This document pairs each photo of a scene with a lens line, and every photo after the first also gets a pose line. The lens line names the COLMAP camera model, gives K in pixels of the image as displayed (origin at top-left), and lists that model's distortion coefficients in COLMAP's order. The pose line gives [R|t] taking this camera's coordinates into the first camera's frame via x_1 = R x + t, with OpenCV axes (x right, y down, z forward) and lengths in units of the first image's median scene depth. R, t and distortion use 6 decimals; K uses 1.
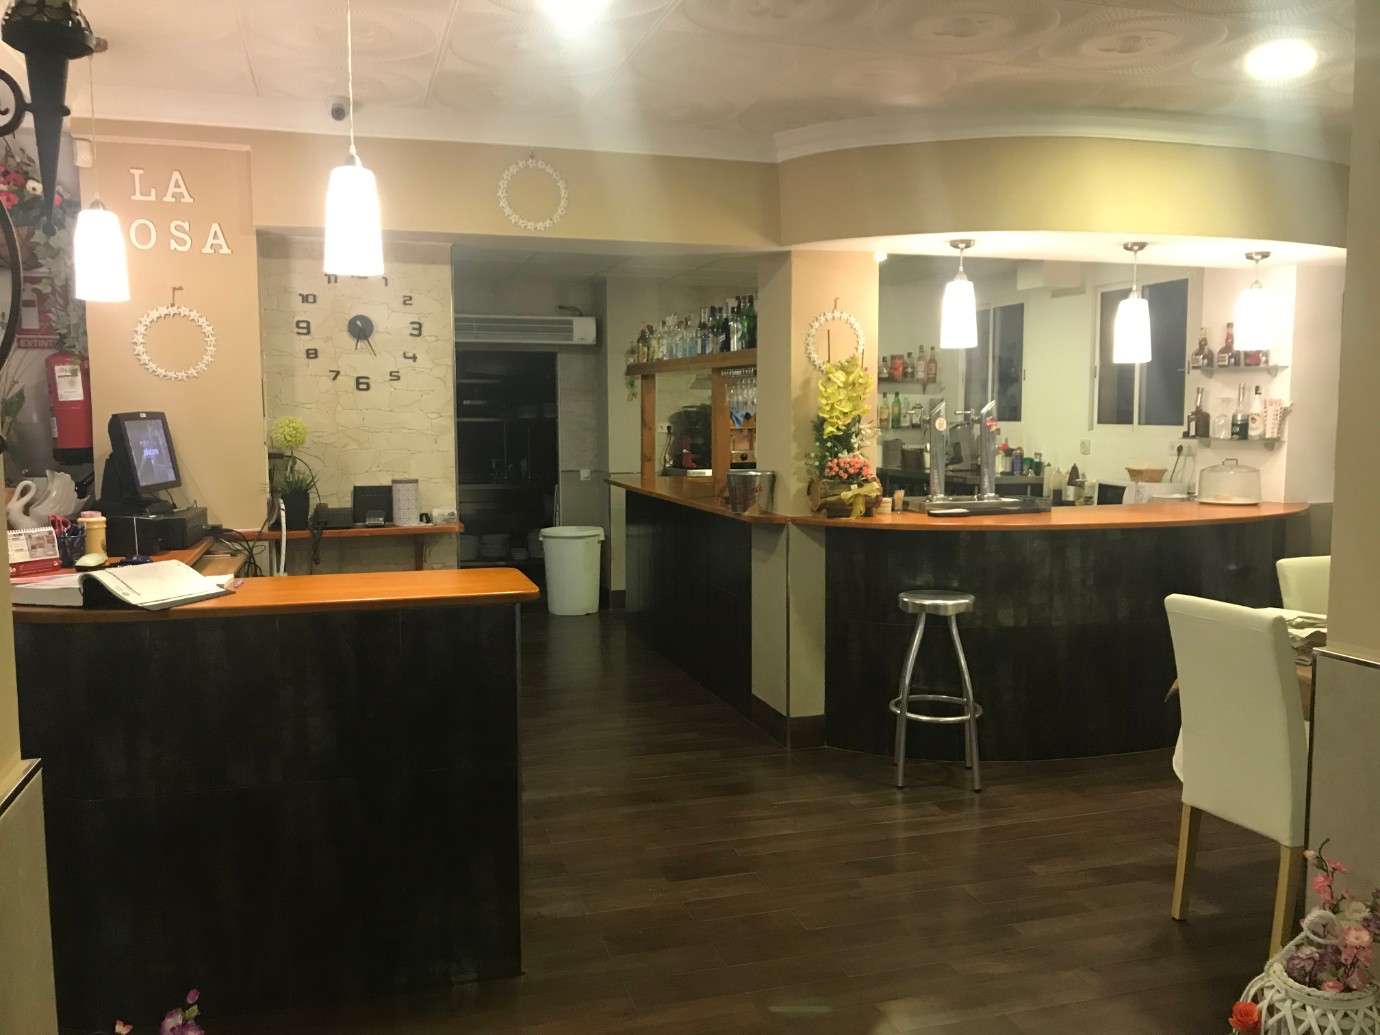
lens RADIAL K [[1147.1, 0, 697.1], [0, 1147.1, 509.8], [0, 0, 1]] dist [0.018933, -0.019552]
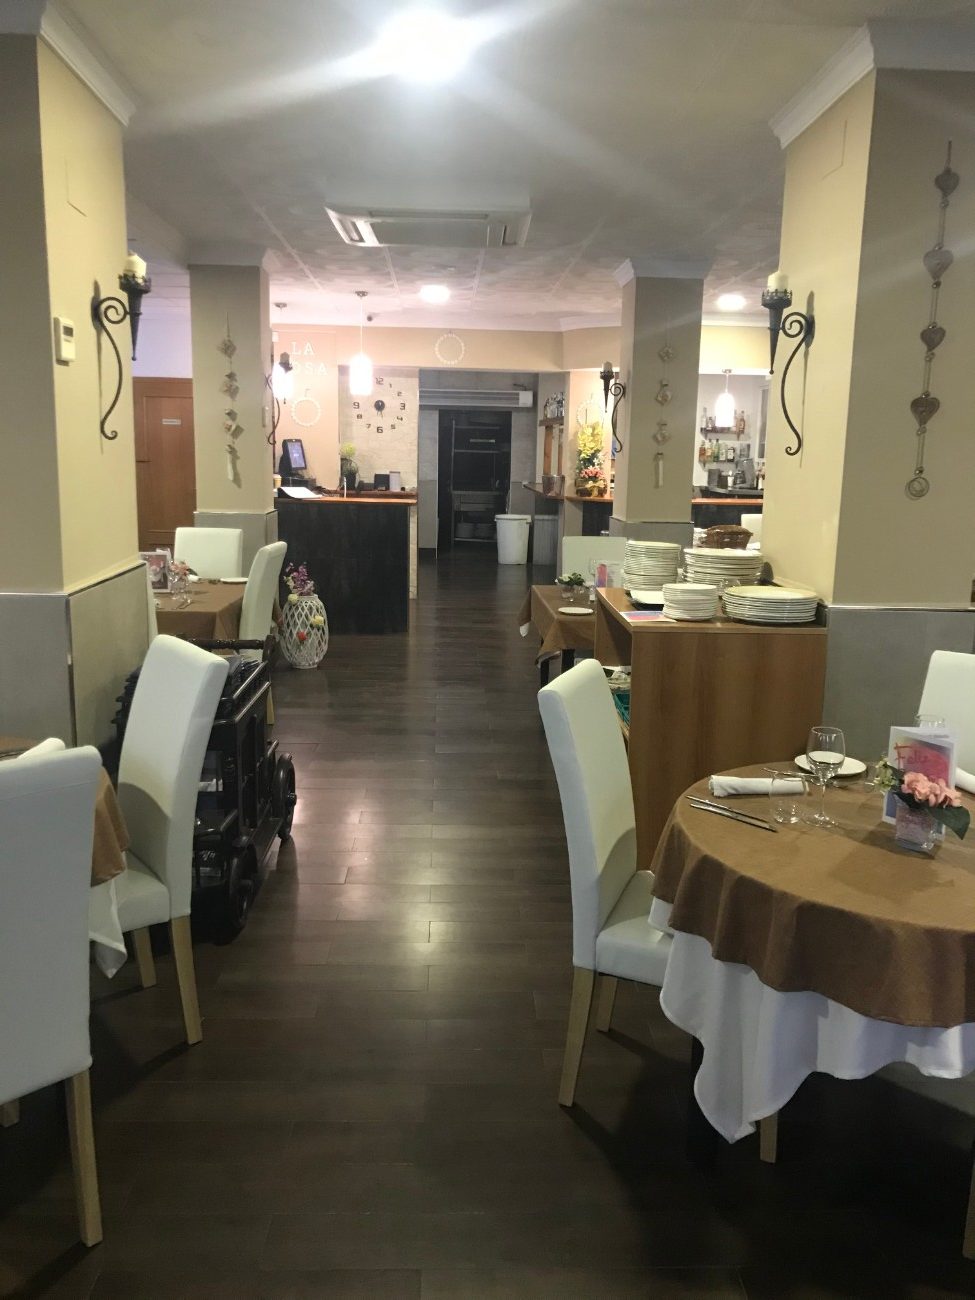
lens RADIAL K [[1080.6, 0, 493.8], [0, 1080.6, 638.3], [0, 0, 1]] dist [0.018933, -0.019552]
pose [[0.966656, 0.068687, -0.246696, 0.496604], [-0.047490, 0.994729, 0.090873, 0.099812], [0.251638, -0.076127, 0.964823, -1.077603]]
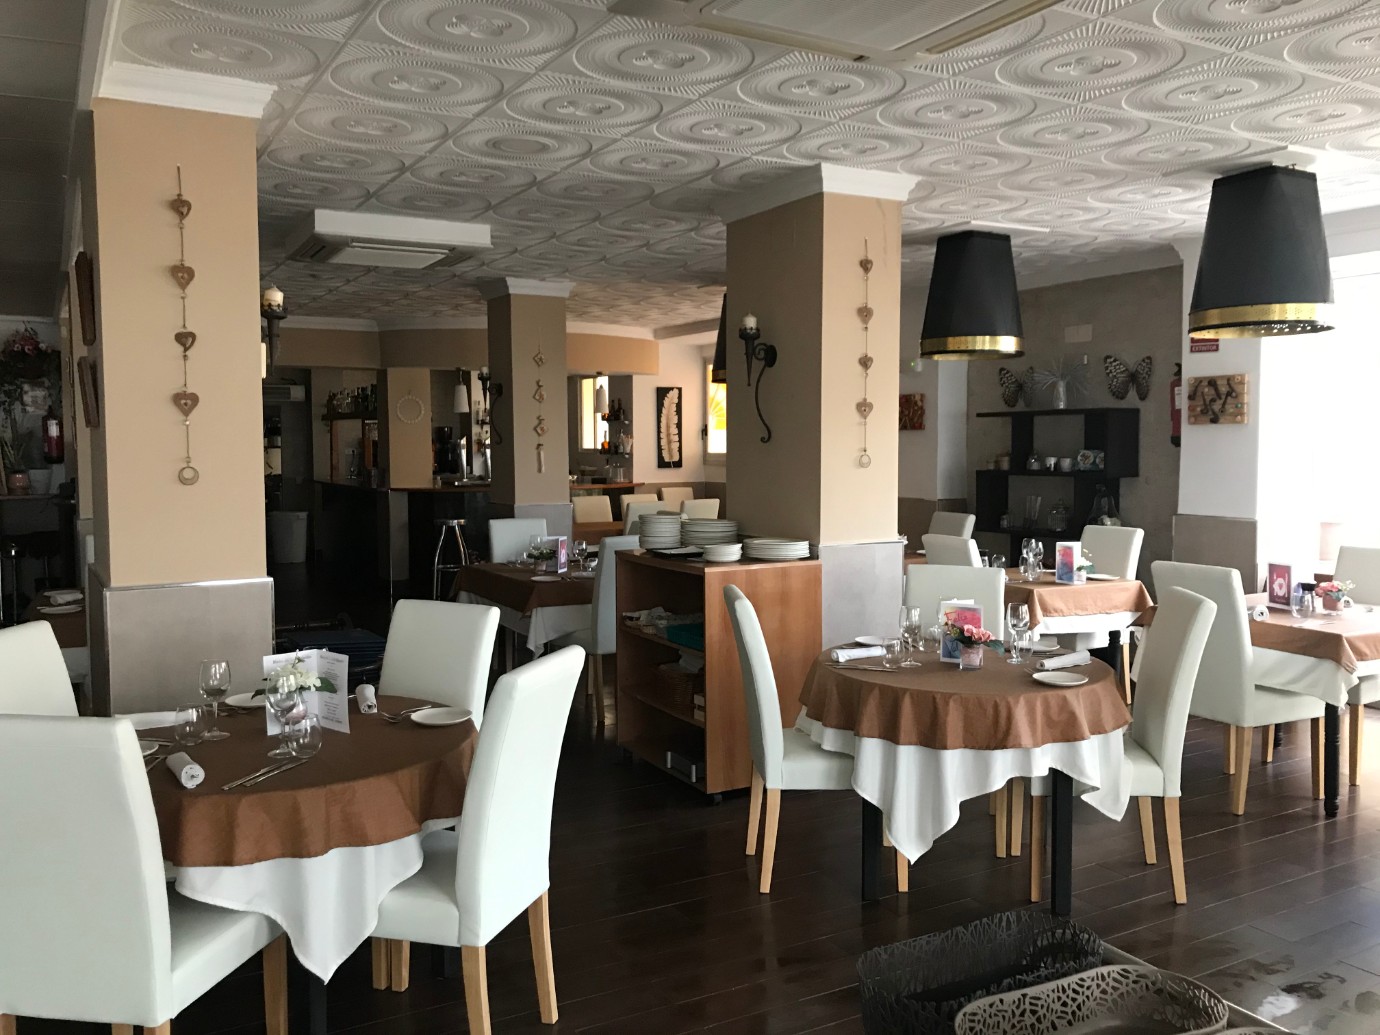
lens RADIAL K [[1147.1, 0, 694.6], [0, 1147.1, 504.1], [0, 0, 1]] dist [0.018933, -0.019552]
pose [[0.975016, -0.011635, 0.221830, 0.168802], [0.018582, 0.999399, -0.029257, 0.124051], [-0.221357, 0.032648, 0.974646, -1.373039]]
